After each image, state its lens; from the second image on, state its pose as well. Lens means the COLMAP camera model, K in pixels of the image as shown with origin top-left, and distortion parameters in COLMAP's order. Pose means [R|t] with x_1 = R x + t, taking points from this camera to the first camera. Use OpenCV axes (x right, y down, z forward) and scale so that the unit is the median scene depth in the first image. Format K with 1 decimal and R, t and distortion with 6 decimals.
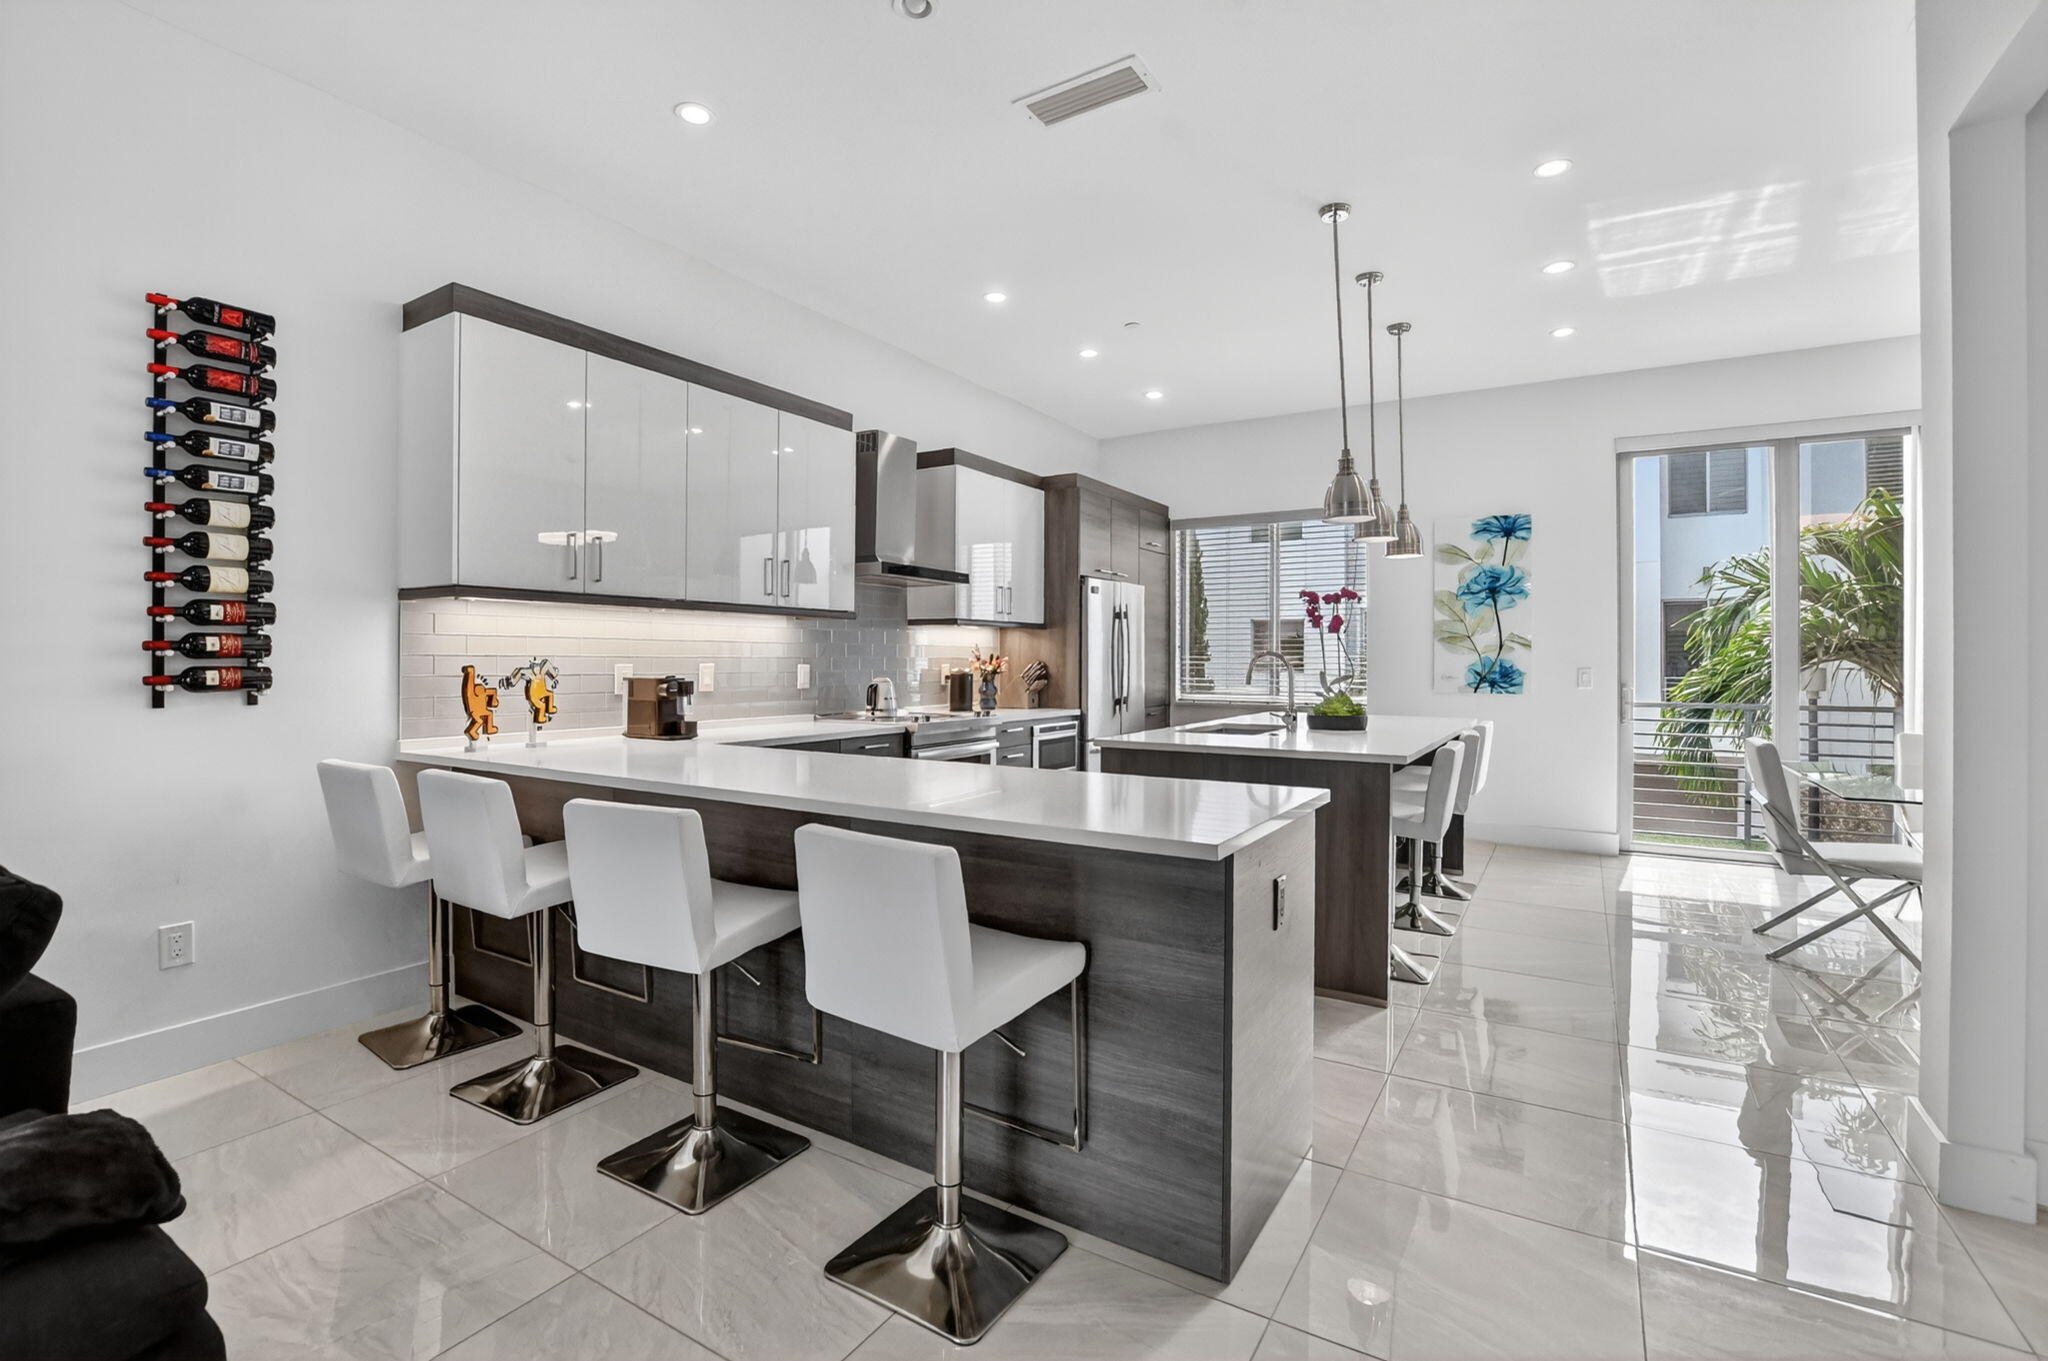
lens RADIAL K [[912.1, 0, 1029.4], [0, 912.1, 656.7], [0, 0, 1]] dist [-0.043243, 0.000379]
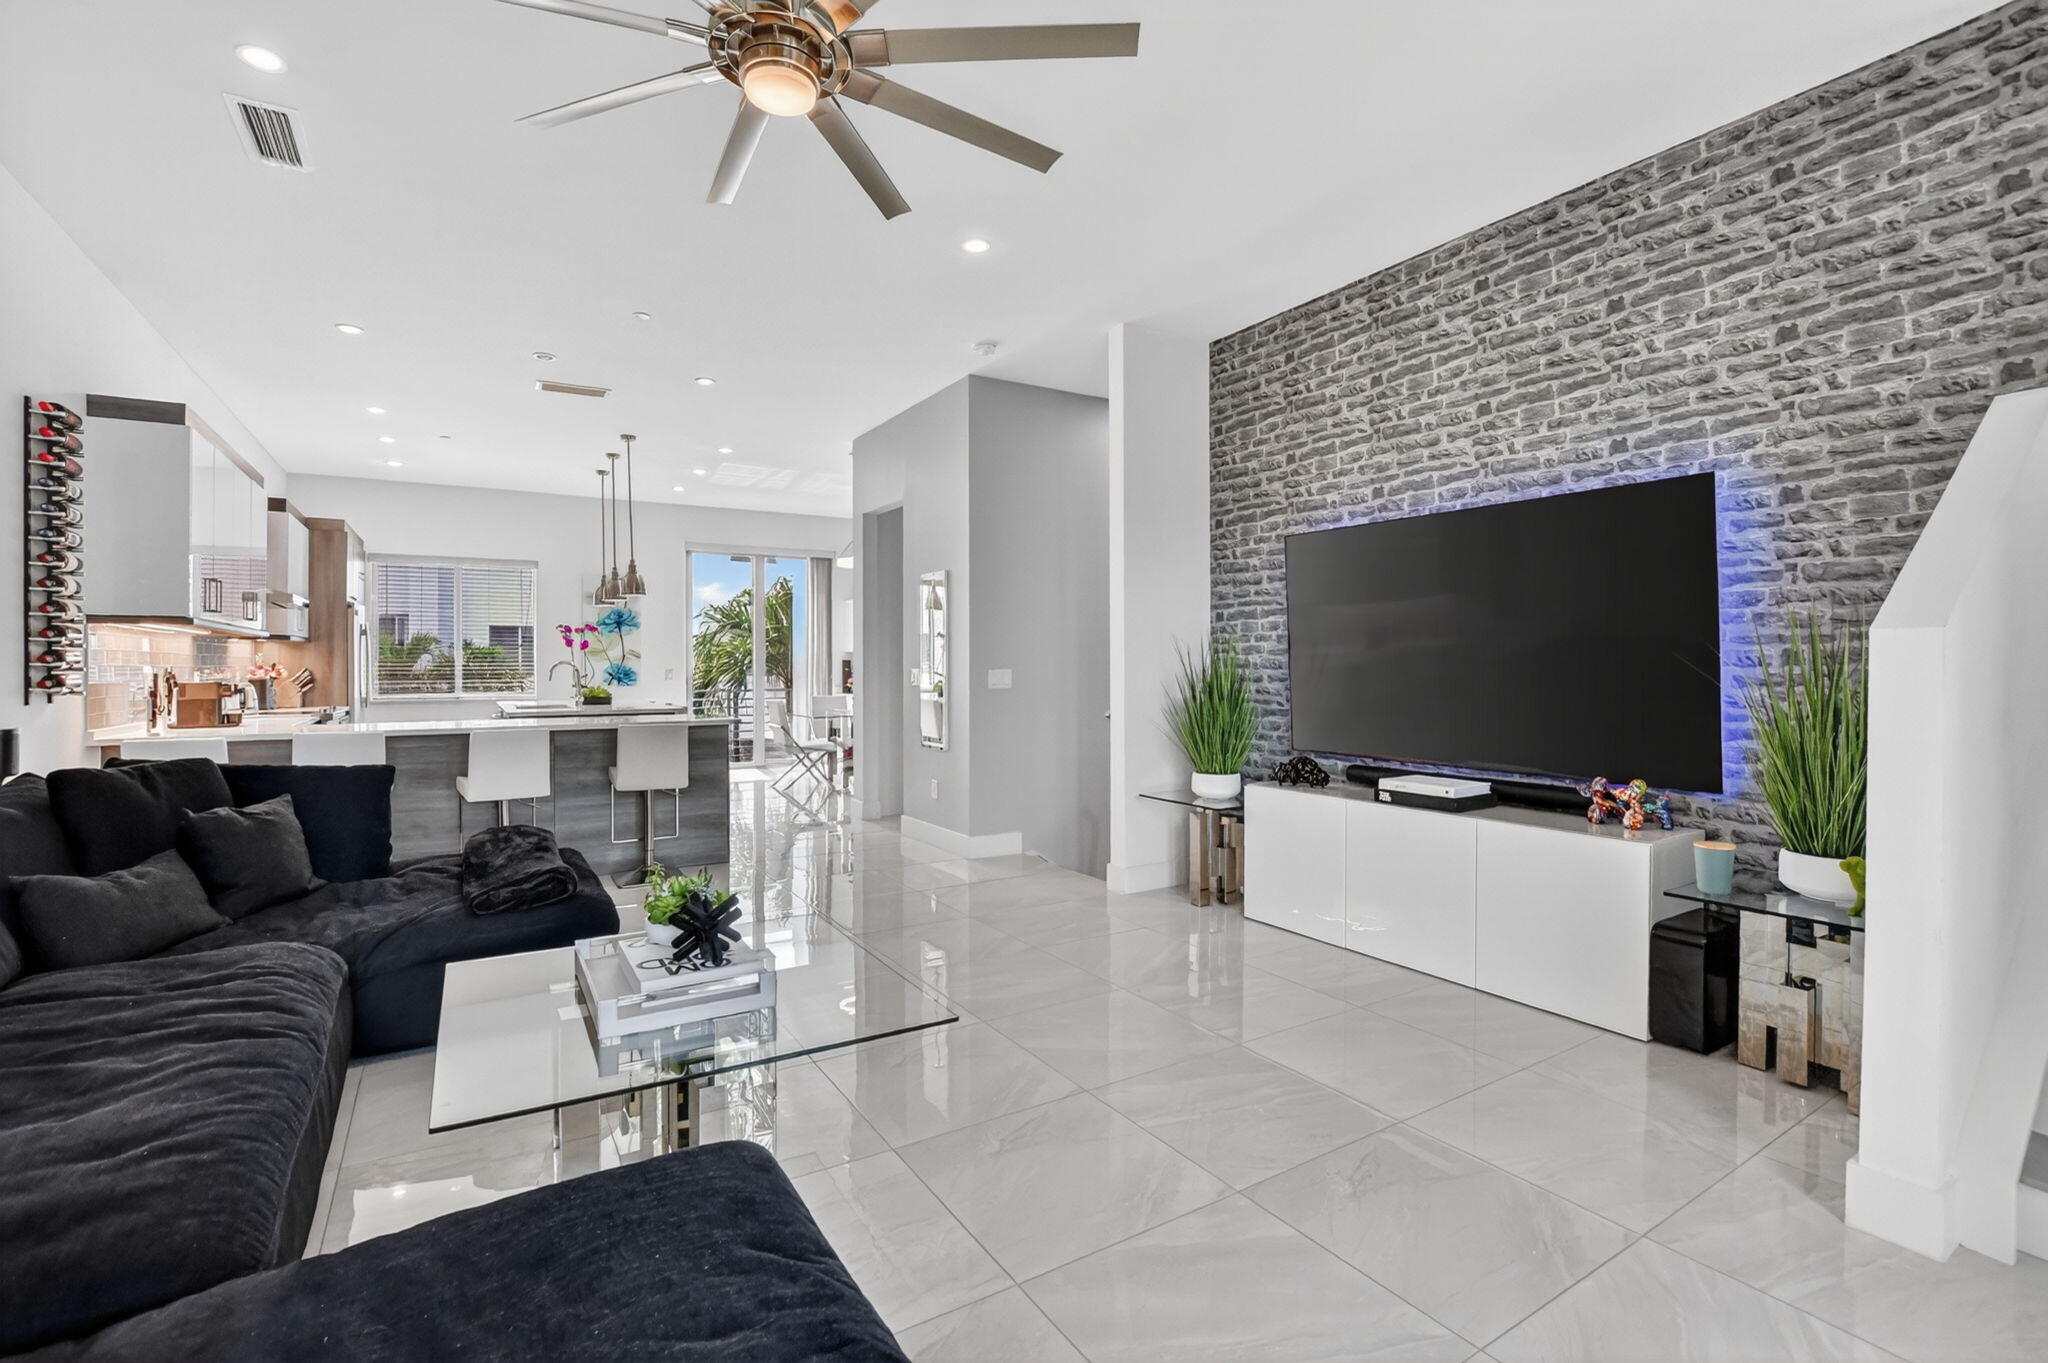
lens RADIAL K [[914.7, 0, 1019.4], [0, 914.7, 670.8], [0, 0, 1]] dist [-0.044867, 0.008963]
pose [[0.451361, -0.009782, 0.892288, -0.645440], [0.000314, 0.999942, 0.010803, -0.004328], [-0.892341, -0.004595, 0.451338, -0.406620]]
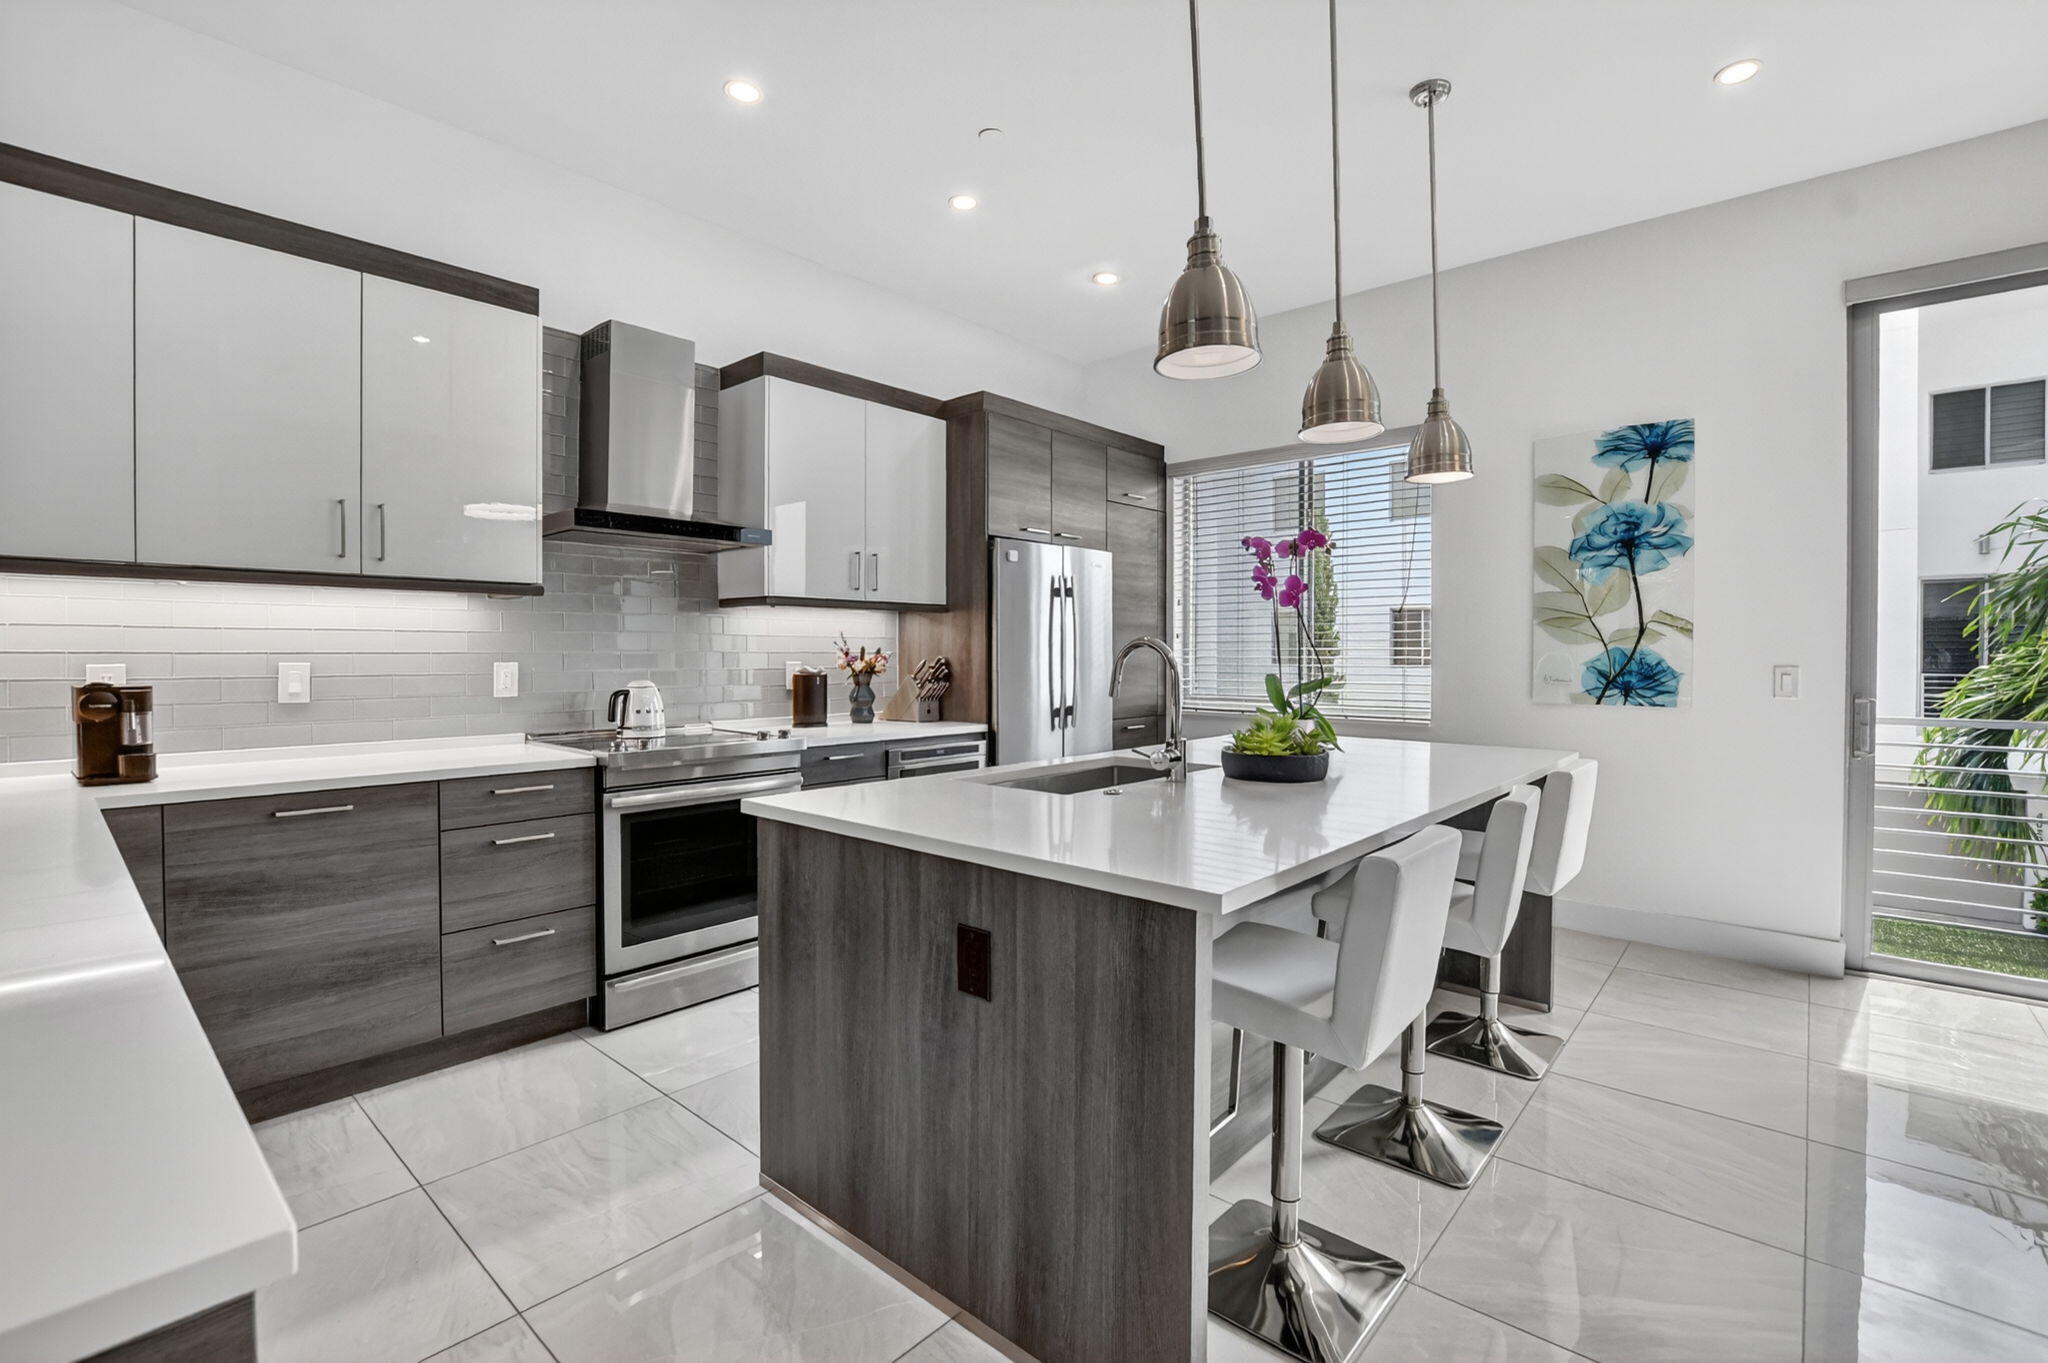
lens RADIAL K [[914.7, 0, 1019.4], [0, 914.7, 670.8], [0, 0, 1]] dist [-0.044867, 0.008963]
pose [[0.984294, -0.000285, -0.176537, 0.207332], [0.003938, 0.999785, 0.020346, 0.001899], [0.176493, -0.020721, 0.984084, 0.306169]]
